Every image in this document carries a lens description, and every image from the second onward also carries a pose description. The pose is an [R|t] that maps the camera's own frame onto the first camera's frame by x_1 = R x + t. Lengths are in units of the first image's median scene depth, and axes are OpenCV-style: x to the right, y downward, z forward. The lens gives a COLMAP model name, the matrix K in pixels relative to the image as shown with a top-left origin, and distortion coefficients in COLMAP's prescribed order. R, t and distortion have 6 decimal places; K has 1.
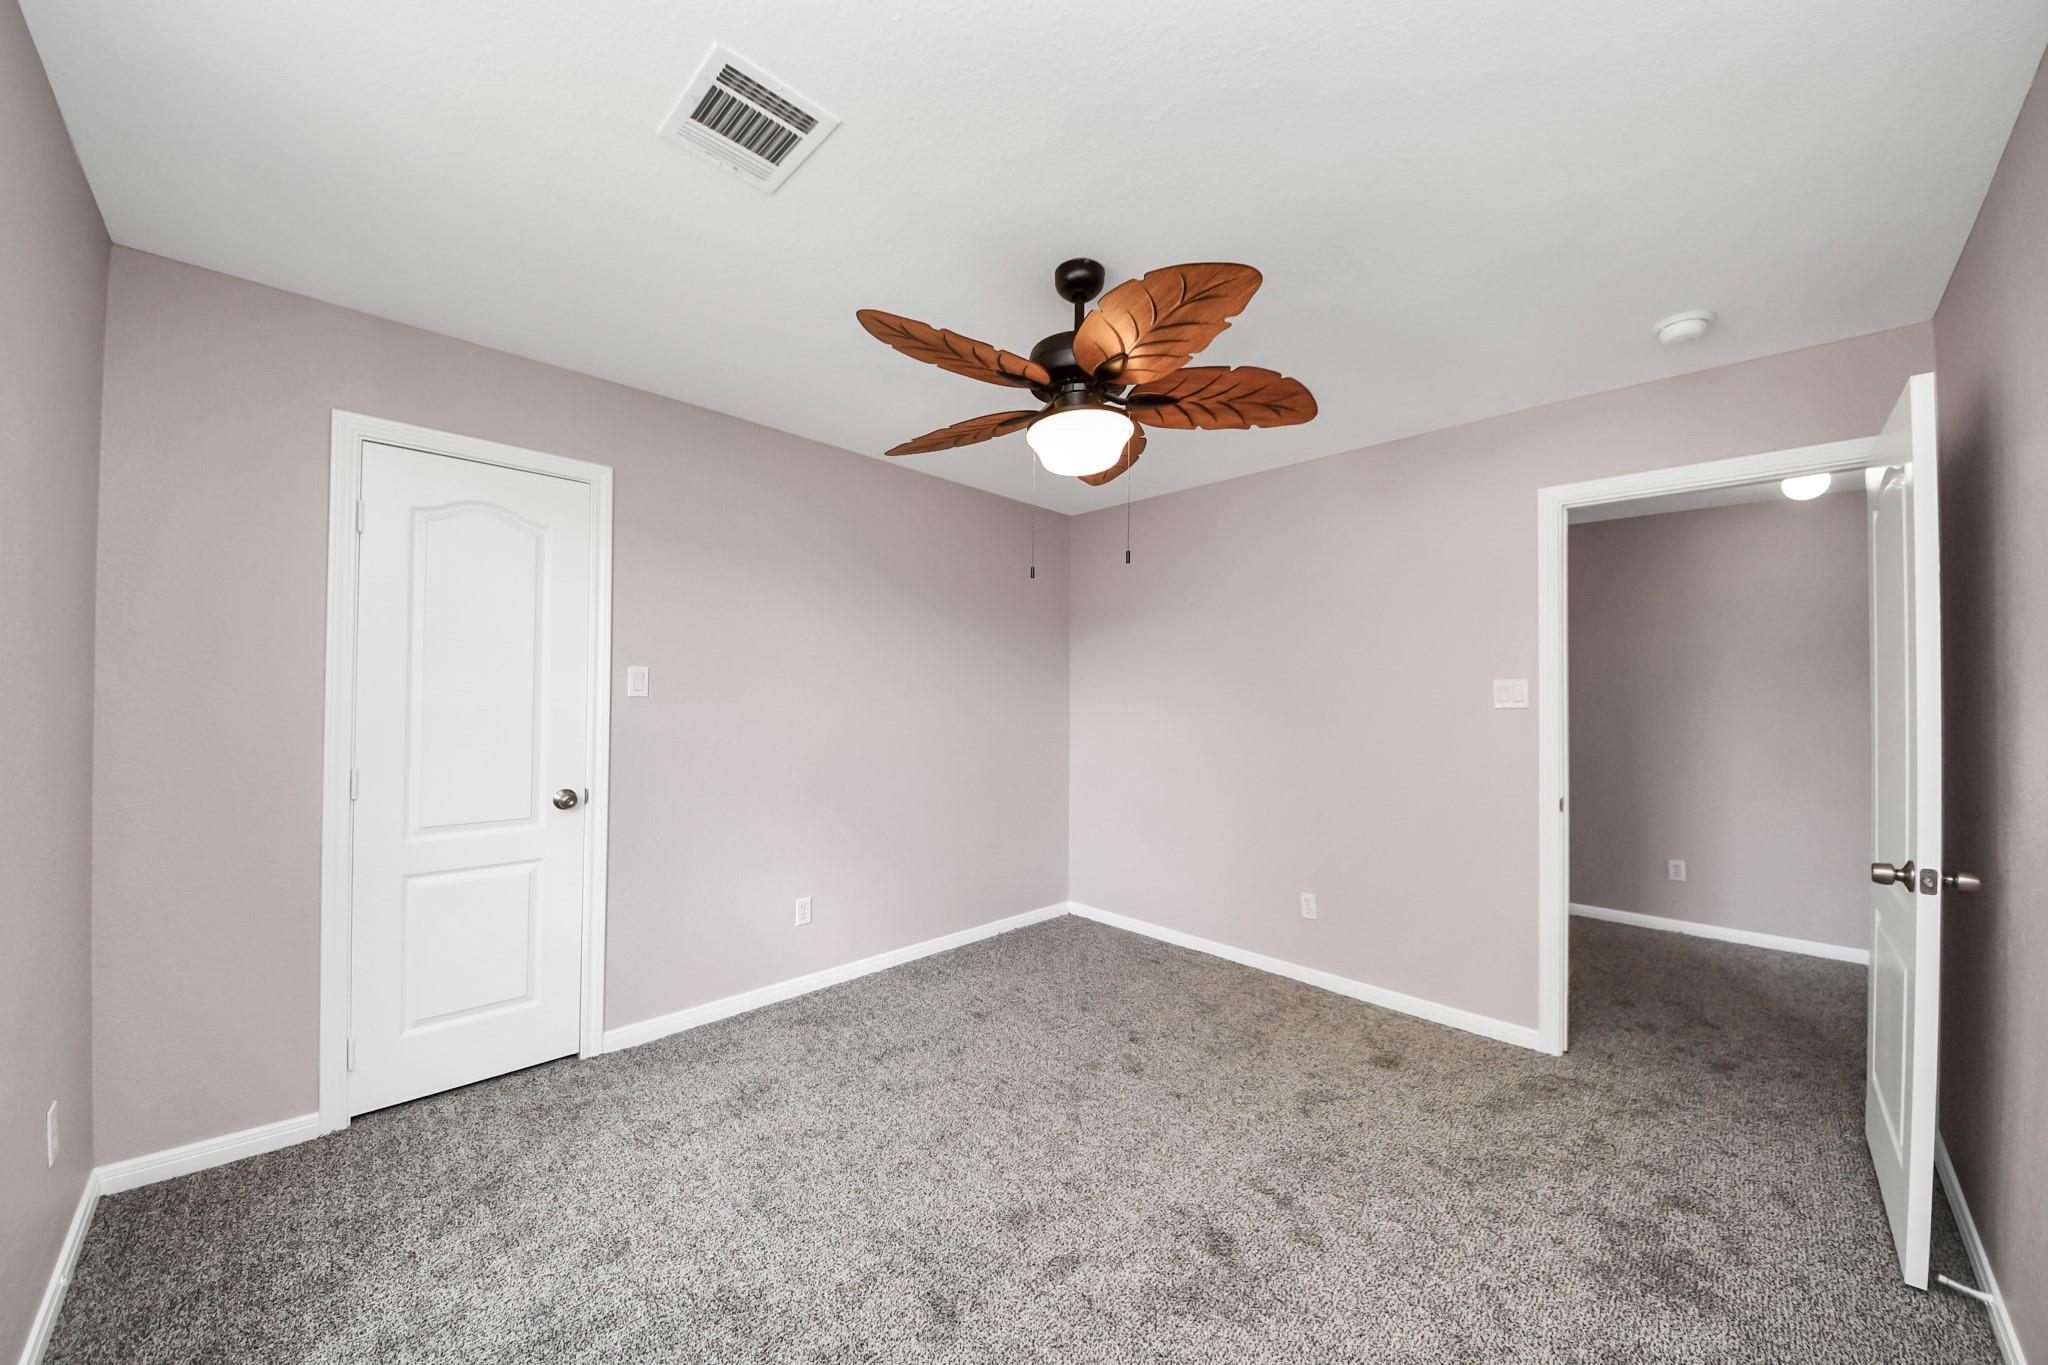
lens RADIAL K [[733.4, 0, 1008.5], [0, 733.4, 687.9], [0, 0, 1]] dist [0.016606, -0.002708]
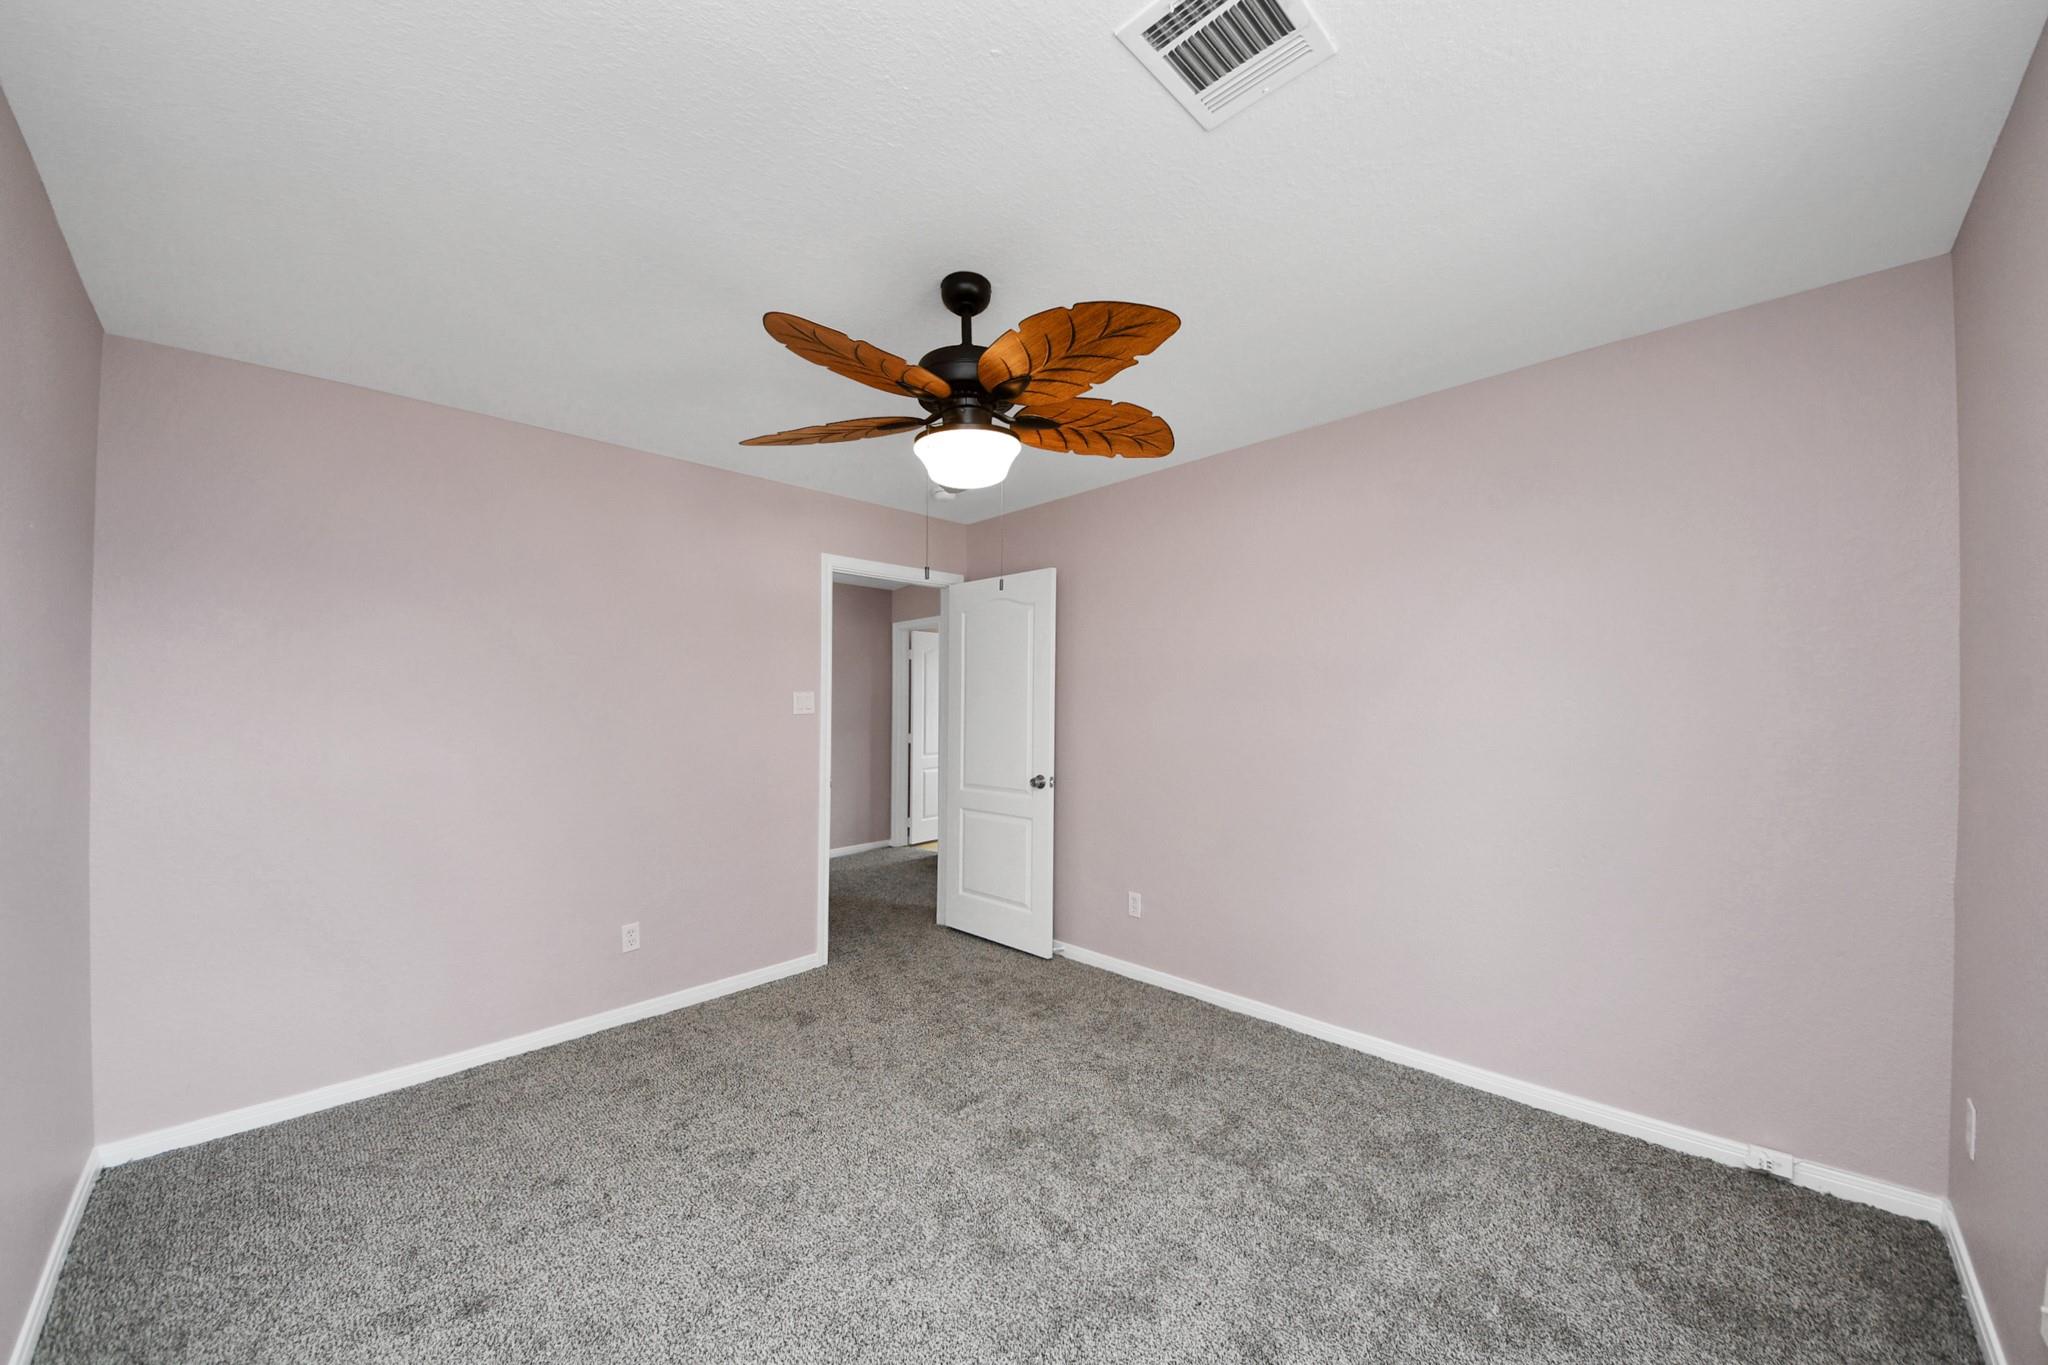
lens RADIAL K [[733.4, 0, 1017.5], [0, 733.4, 694.1], [0, 0, 1]] dist [0.016606, -0.002708]
pose [[-0.005314, 0.005539, 0.999971, -0.623113], [-0.002652, 0.999981, -0.005553, 0.000114], [-0.999982, -0.002681, -0.005299, 0.645607]]
